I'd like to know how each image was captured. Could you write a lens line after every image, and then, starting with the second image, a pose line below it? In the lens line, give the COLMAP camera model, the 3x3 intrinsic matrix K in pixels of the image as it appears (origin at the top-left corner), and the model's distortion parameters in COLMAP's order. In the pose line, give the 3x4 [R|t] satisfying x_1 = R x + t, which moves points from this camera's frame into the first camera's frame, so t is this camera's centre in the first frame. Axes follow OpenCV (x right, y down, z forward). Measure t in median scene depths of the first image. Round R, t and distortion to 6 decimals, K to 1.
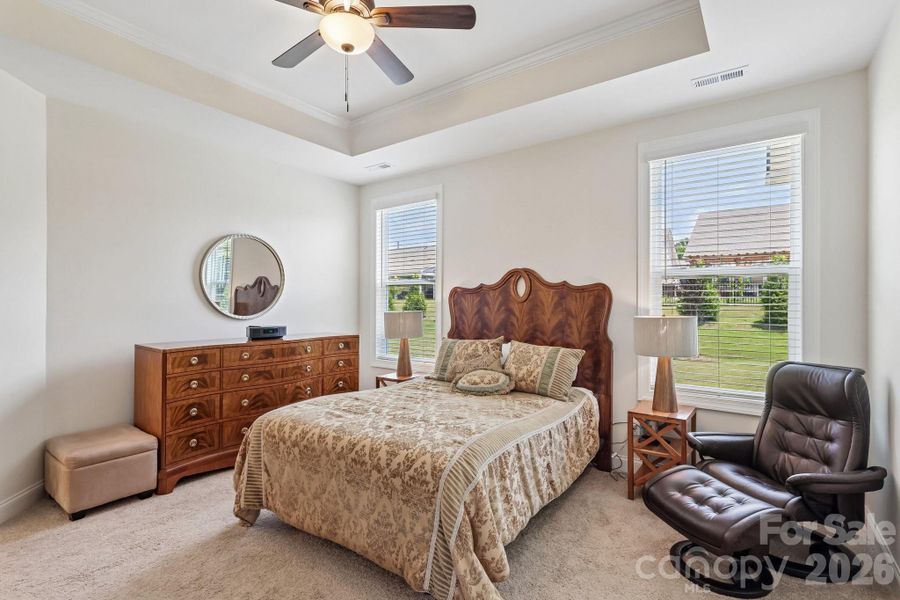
lens RADIAL K [[428.0, 0, 449.2], [0, 428.0, 302.8], [0, 0, 1]] dist [-0.001414, 0.000654]
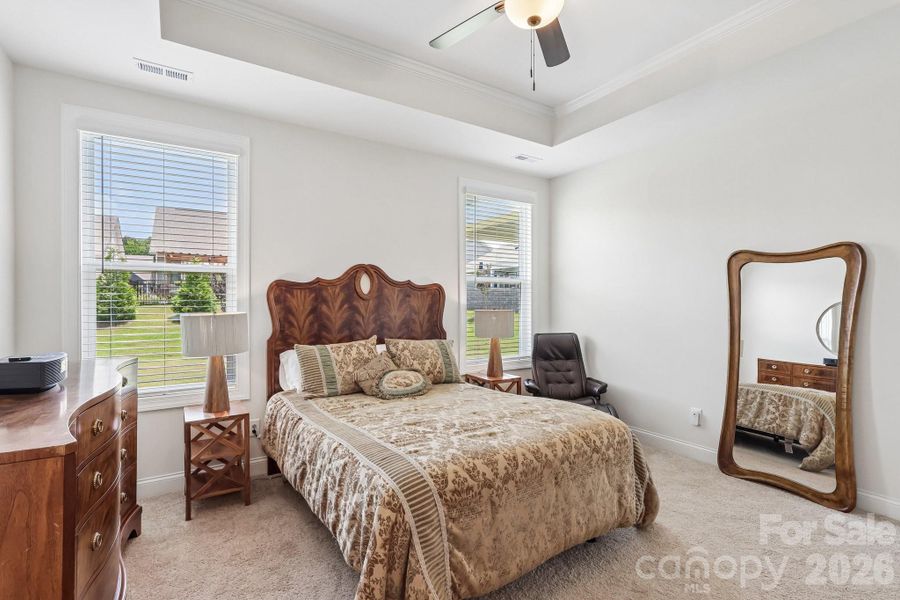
lens RADIAL K [[428.0, 0, 445.0], [0, 428.0, 302.1], [0, 0, 1]] dist [-0.001414, 0.000654]
pose [[0.365581, -0.005141, 0.930765, -0.674502], [-0.000153, 0.999984, 0.005583, -0.000974], [-0.930780, -0.002183, 0.365574, 0.491679]]
